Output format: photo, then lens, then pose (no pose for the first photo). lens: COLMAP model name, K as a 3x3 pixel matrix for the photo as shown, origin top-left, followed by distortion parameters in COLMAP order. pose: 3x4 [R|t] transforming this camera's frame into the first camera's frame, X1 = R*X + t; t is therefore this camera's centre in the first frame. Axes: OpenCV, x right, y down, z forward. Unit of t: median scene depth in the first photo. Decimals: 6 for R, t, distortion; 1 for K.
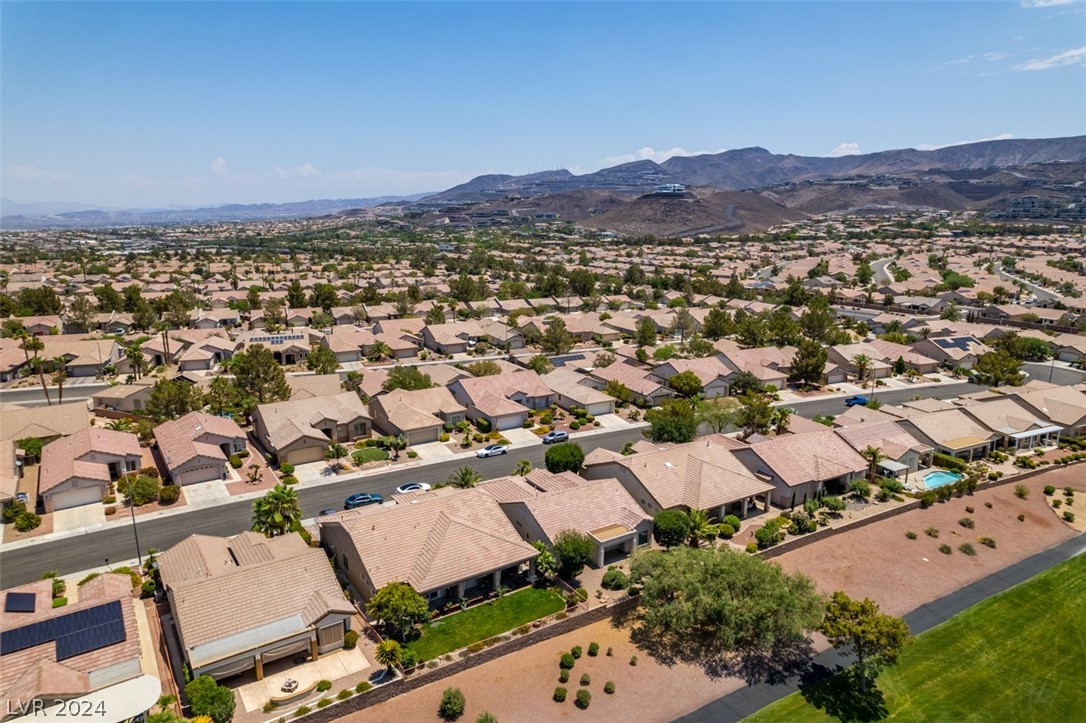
lens RADIAL K [[693.9, 0, 544.4], [0, 693.9, 358.2], [0, 0, 1]] dist [-0.075255, 0.069453]
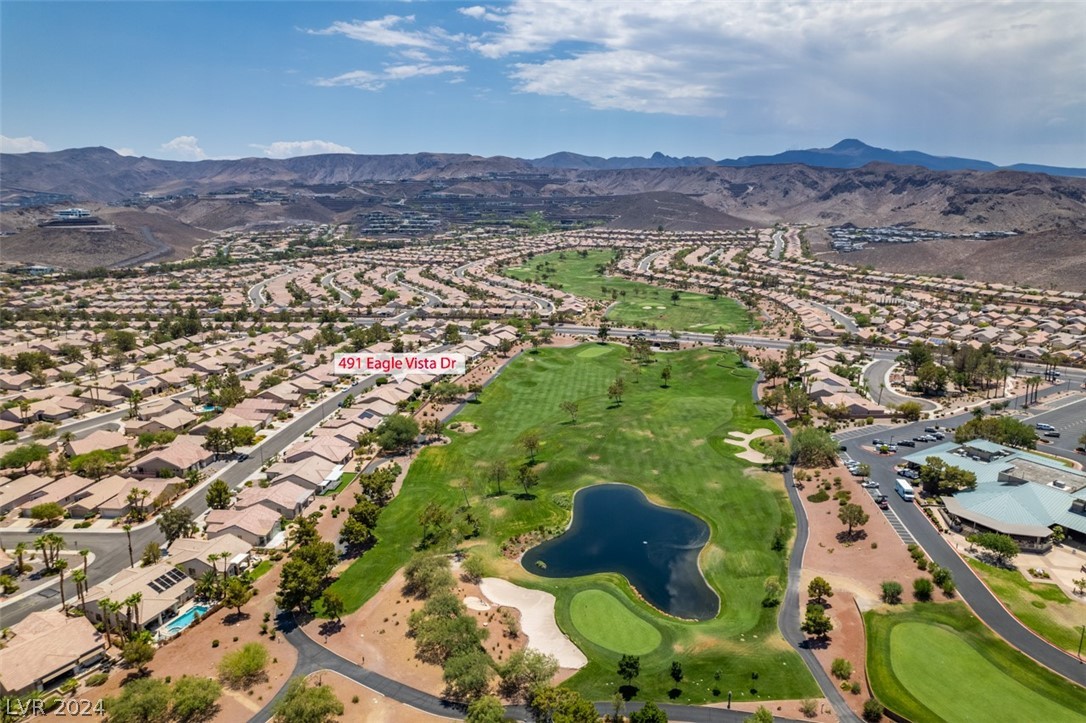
lens RADIAL K [[693.9, 0, 546.0], [0, 693.9, 358.2], [0, 0, 1]] dist [-0.075255, 0.069453]
pose [[0.643854, -0.168707, 0.746318, -0.280994], [0.164779, 0.983075, 0.080071, -0.015747], [-0.747195, 0.071423, 0.660756, -0.265373]]
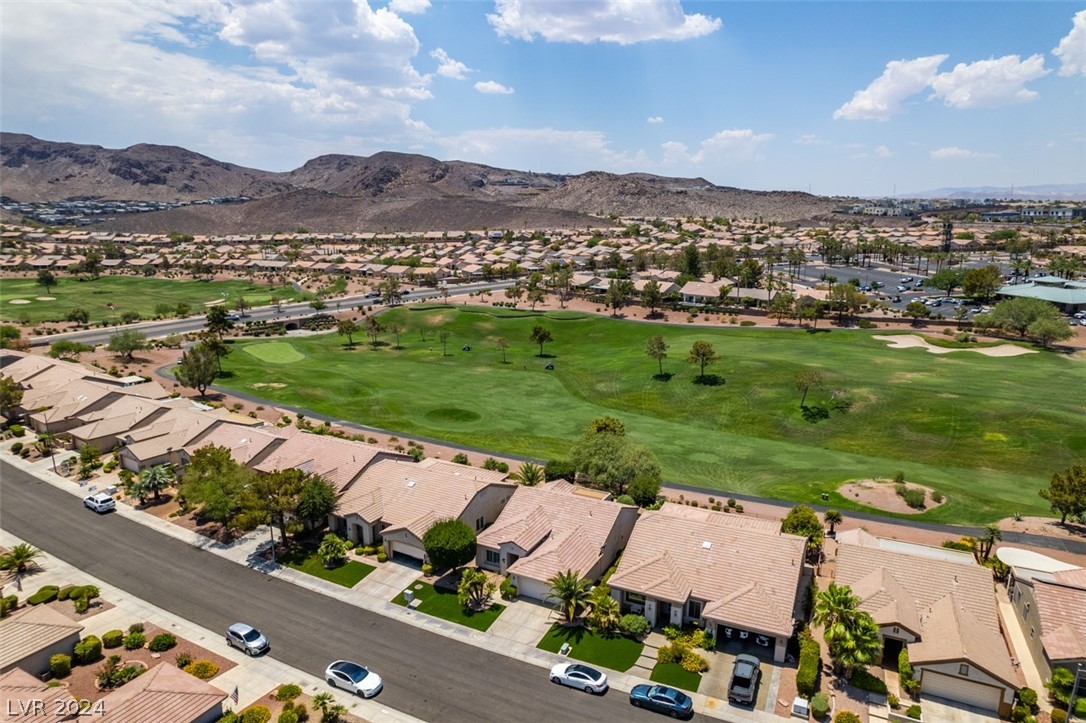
lens RADIAL K [[693.9, 0, 546.4], [0, 693.9, 361.4], [0, 0, 1]] dist [-0.075255, 0.069453]
pose [[-0.513200, -0.194971, 0.835830, -0.087734], [0.181655, 0.927118, 0.327802, -0.037970], [-0.838825, 0.320060, -0.440380, 0.168773]]
